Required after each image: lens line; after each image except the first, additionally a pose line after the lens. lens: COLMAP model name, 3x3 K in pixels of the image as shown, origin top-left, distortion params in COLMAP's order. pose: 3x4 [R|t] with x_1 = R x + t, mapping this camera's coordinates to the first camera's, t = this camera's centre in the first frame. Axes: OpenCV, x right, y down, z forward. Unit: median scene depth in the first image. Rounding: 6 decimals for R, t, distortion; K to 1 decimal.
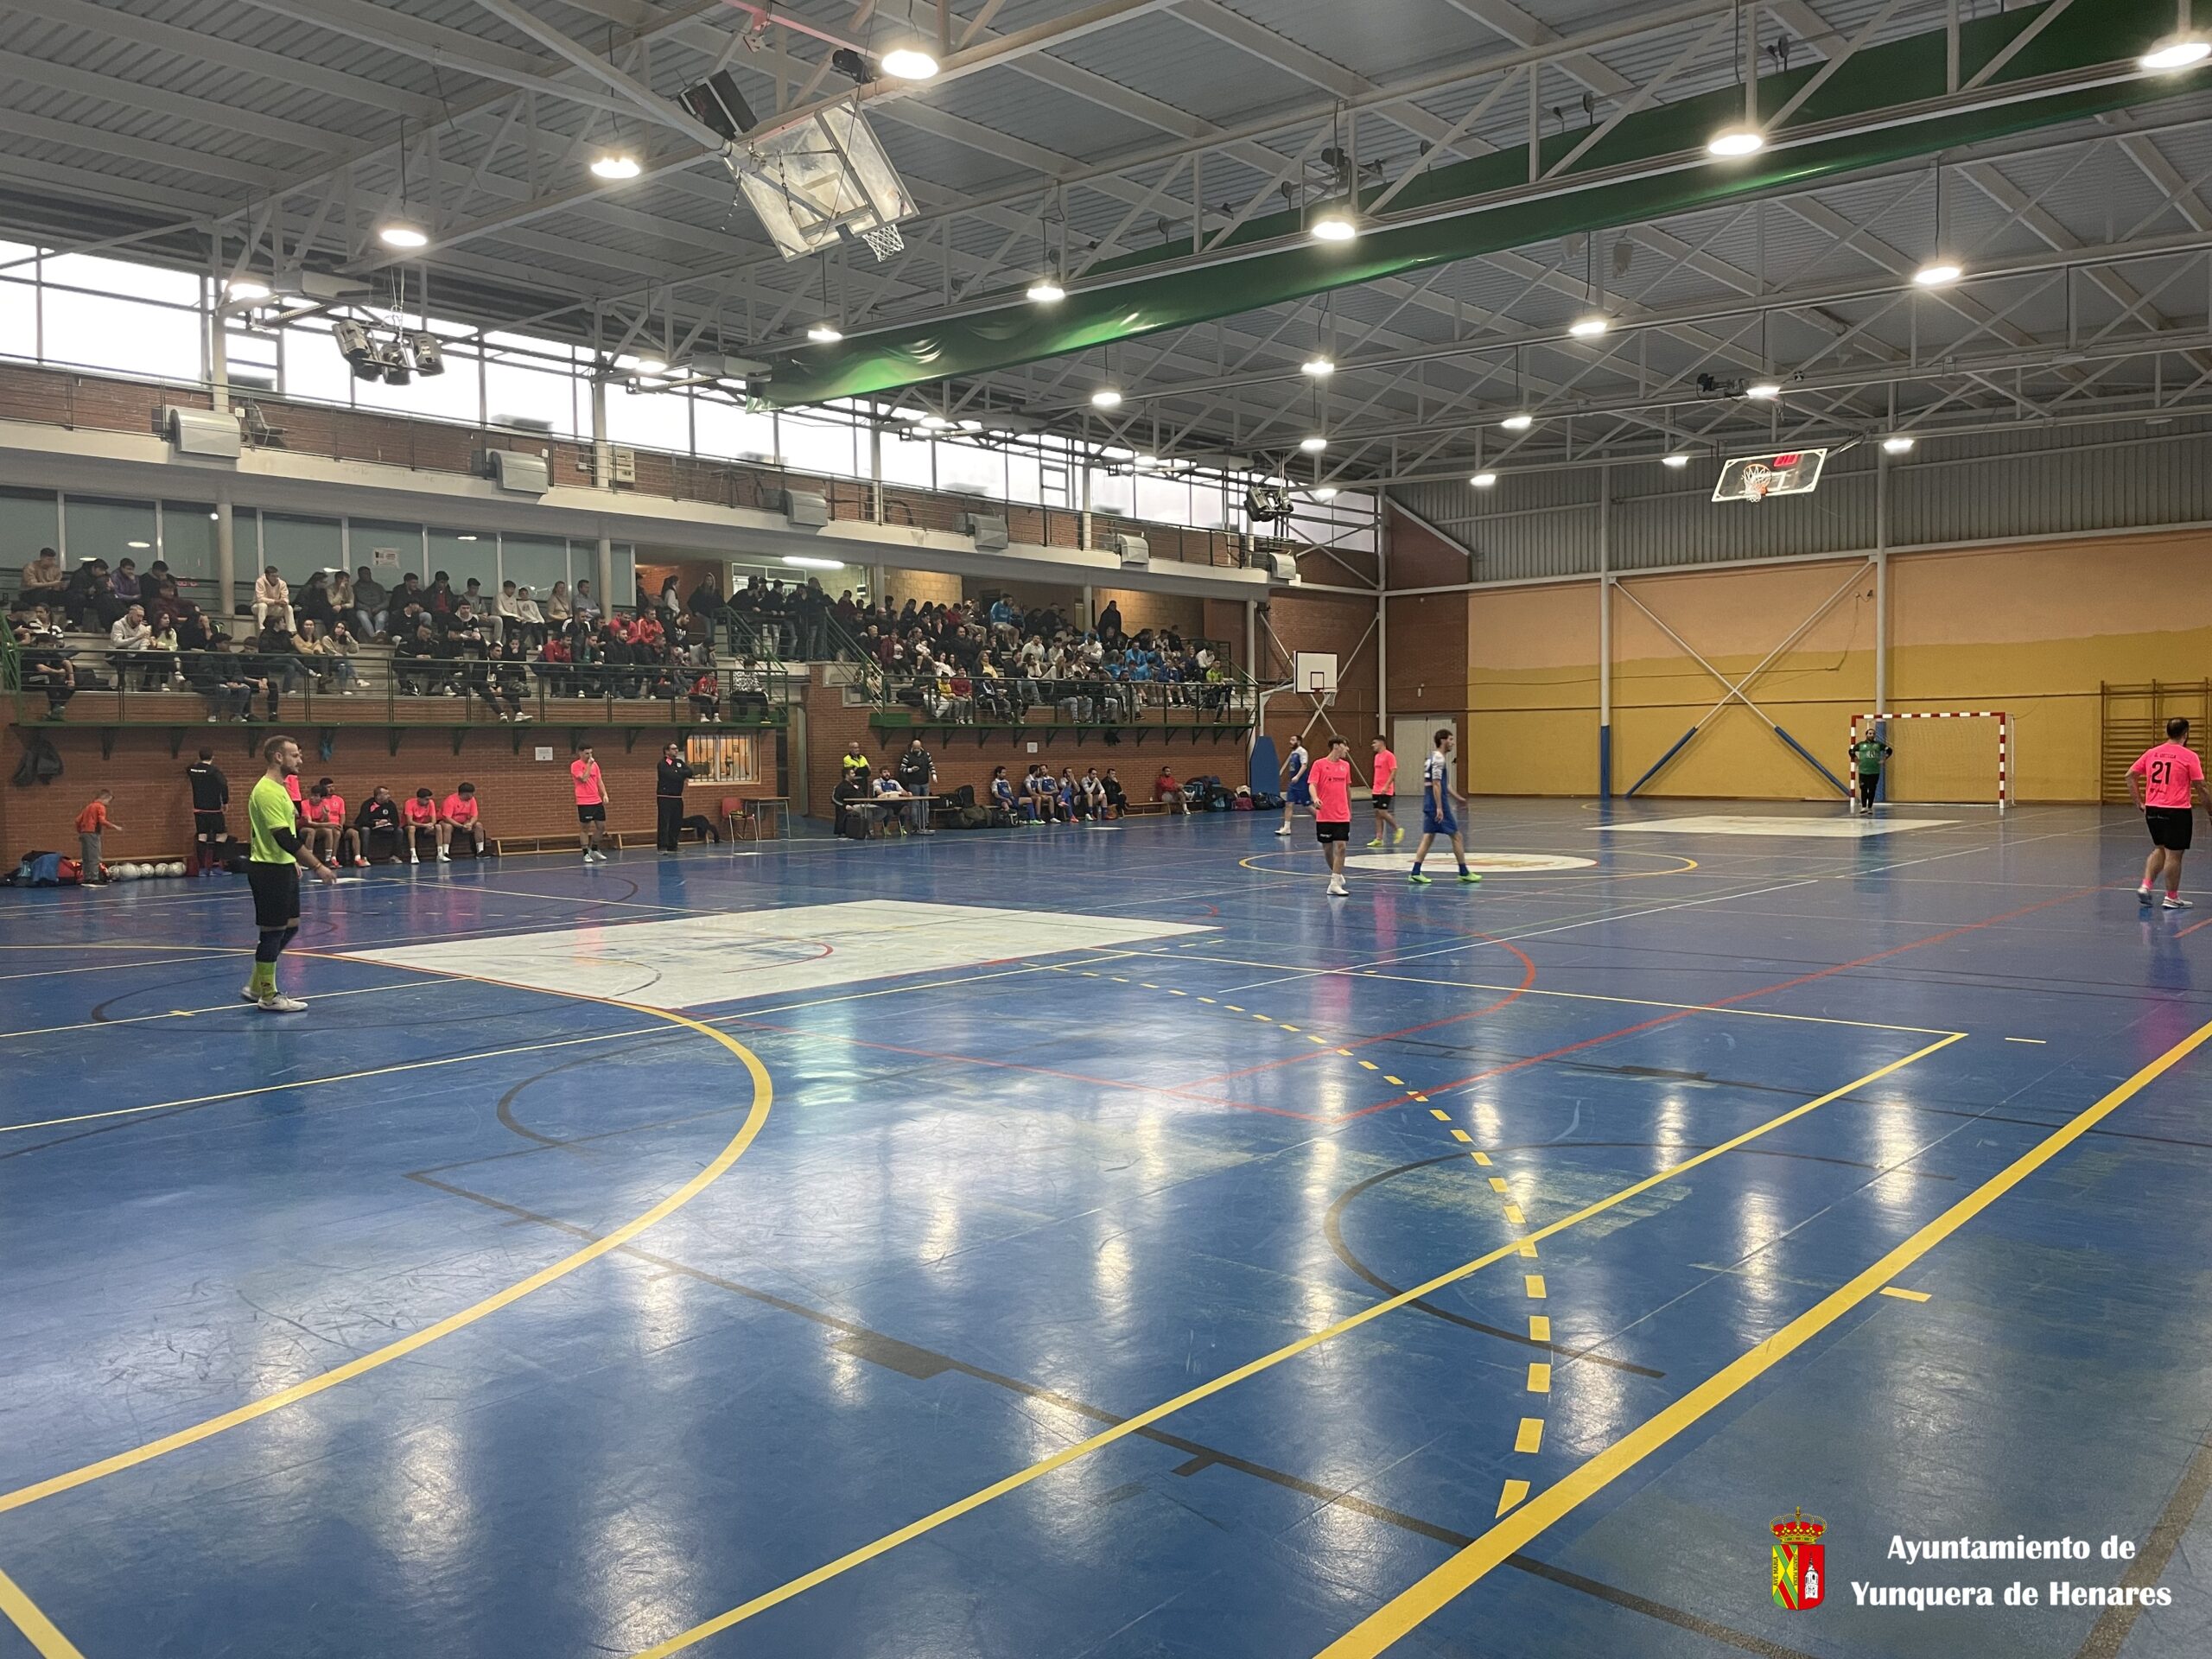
lens RADIAL K [[1675.7, 0, 1115.3], [0, 1675.7, 819.0], [0, 0, 1]] dist [0.076414, -0.105952]
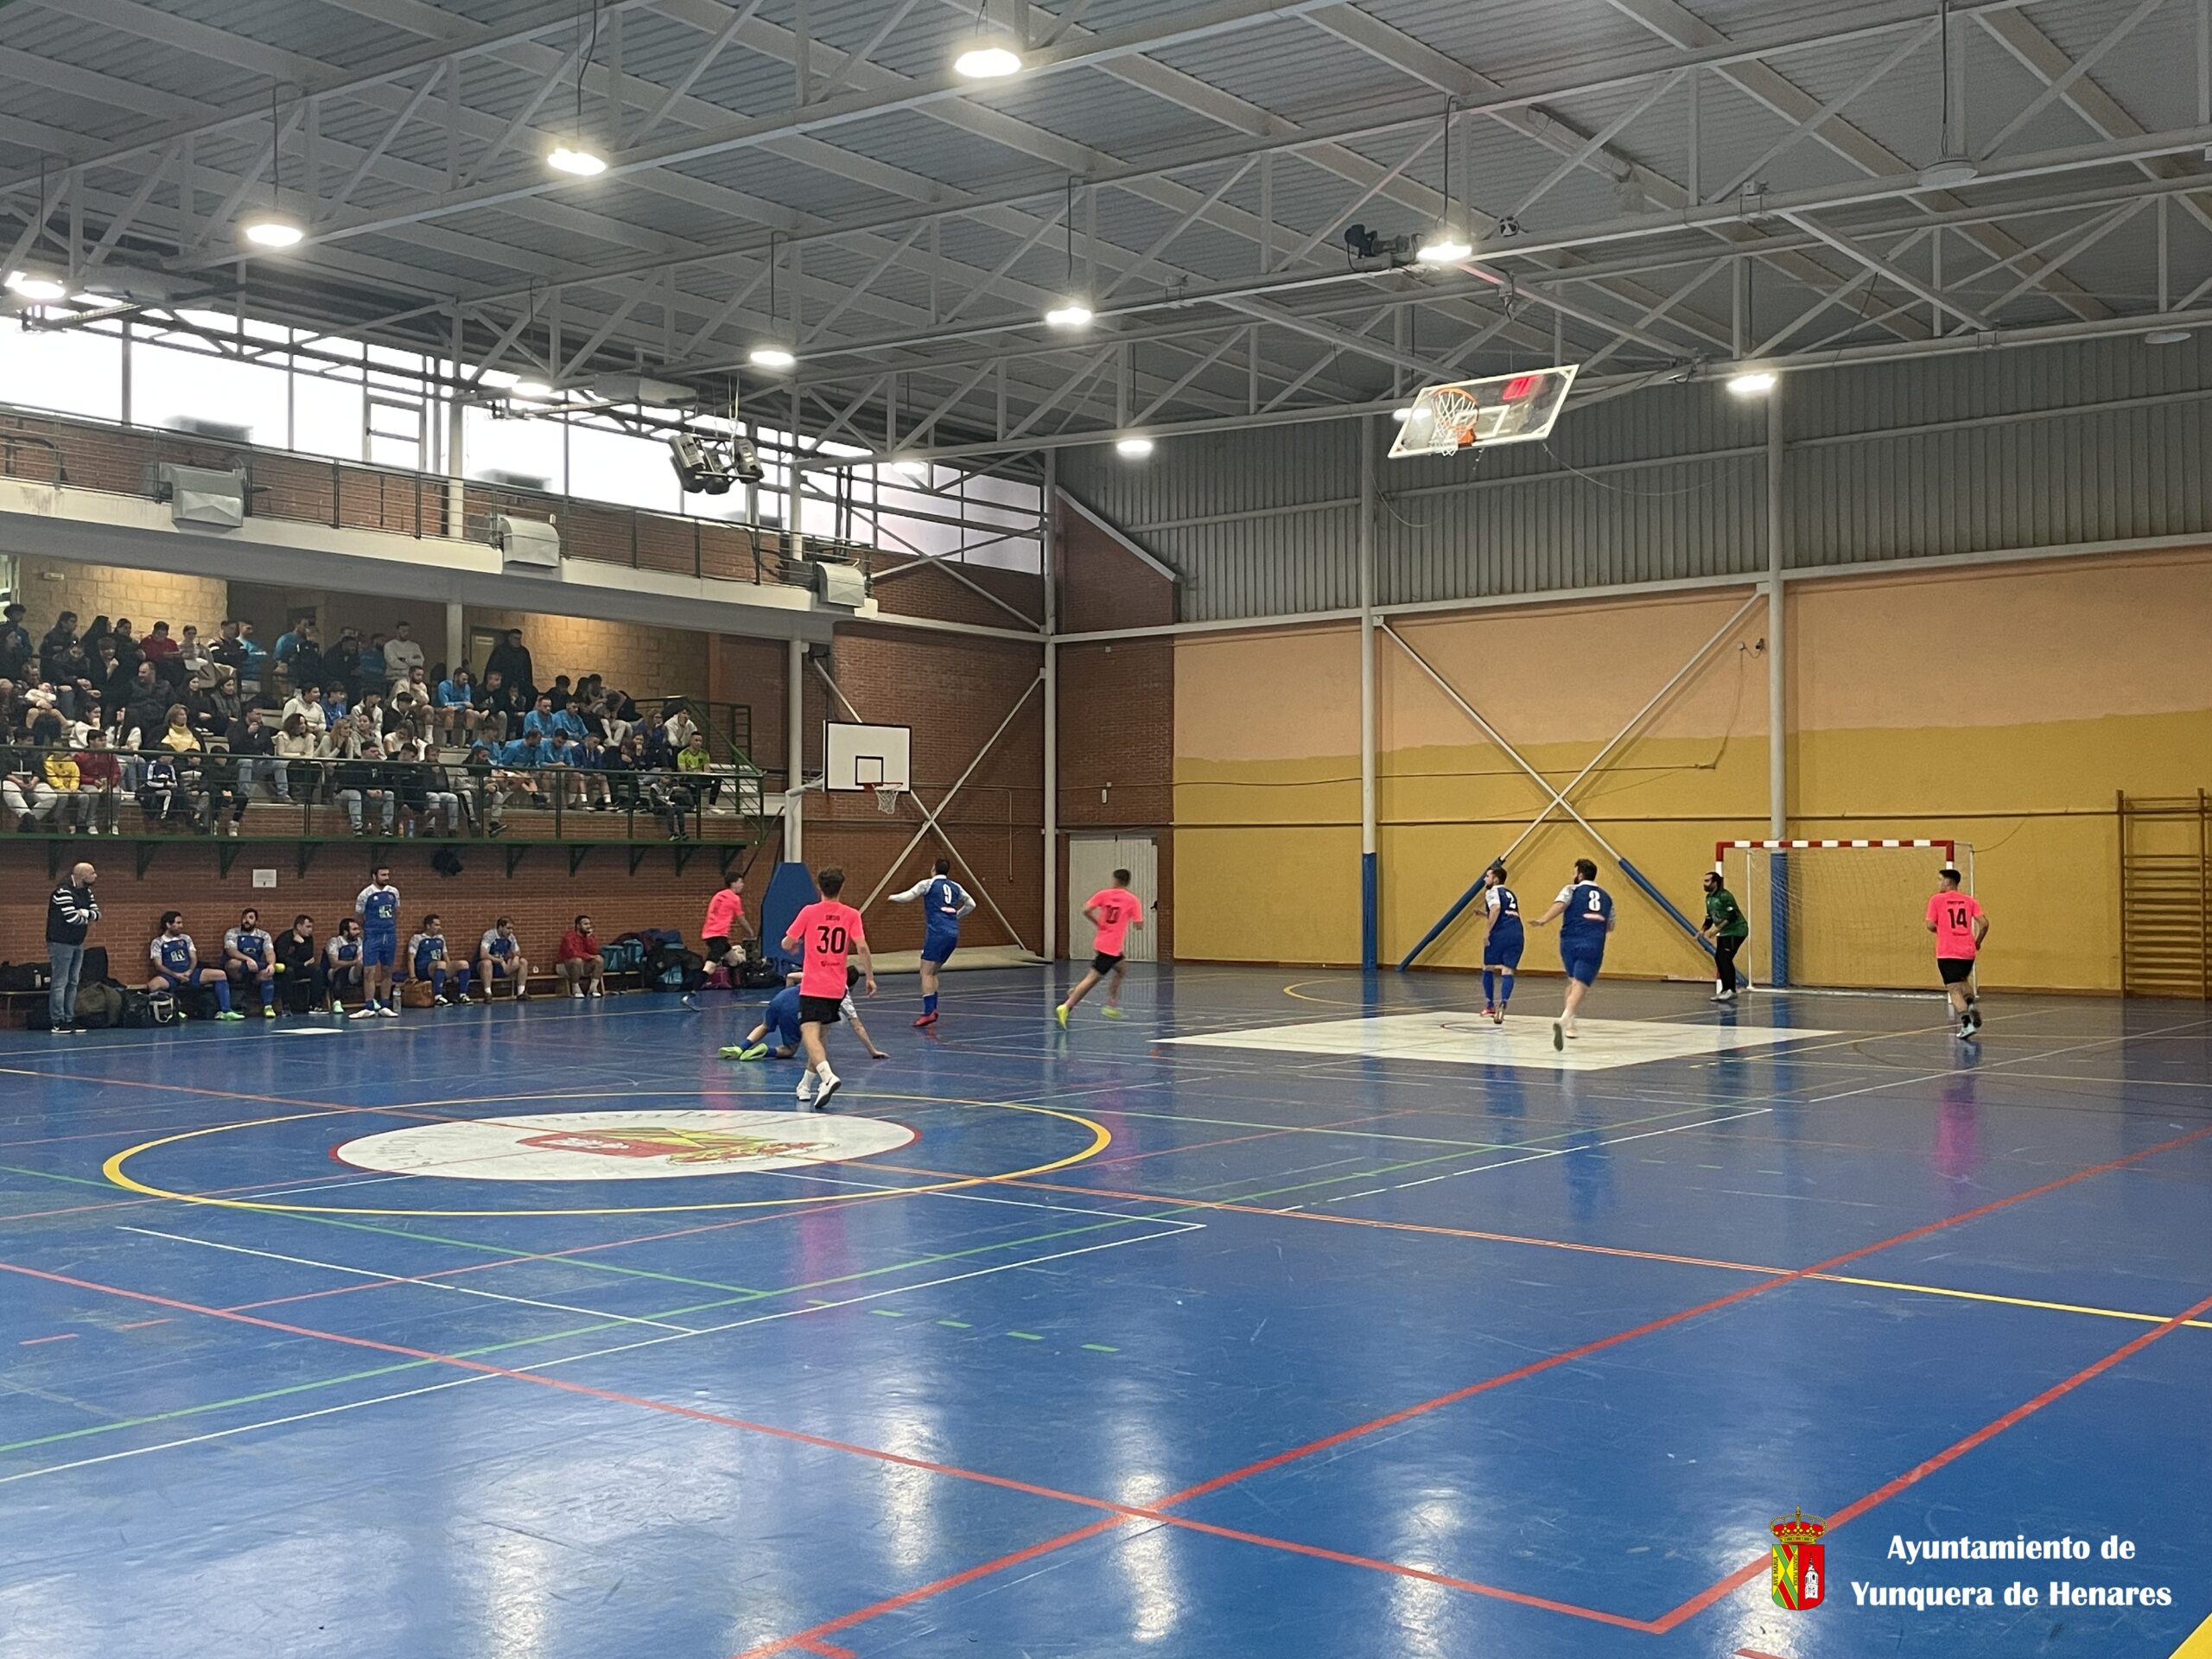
lens RADIAL K [[2232.7, 0, 1114.2], [0, 2232.7, 792.6], [0, 0, 1]] dist [0.056910, 0.000000]
pose [[0.998562, 0.014682, 0.051565, 0.171462], [-0.010553, 0.996783, -0.079449, -0.012727], [-0.052566, 0.078790, 0.995504, 0.208863]]
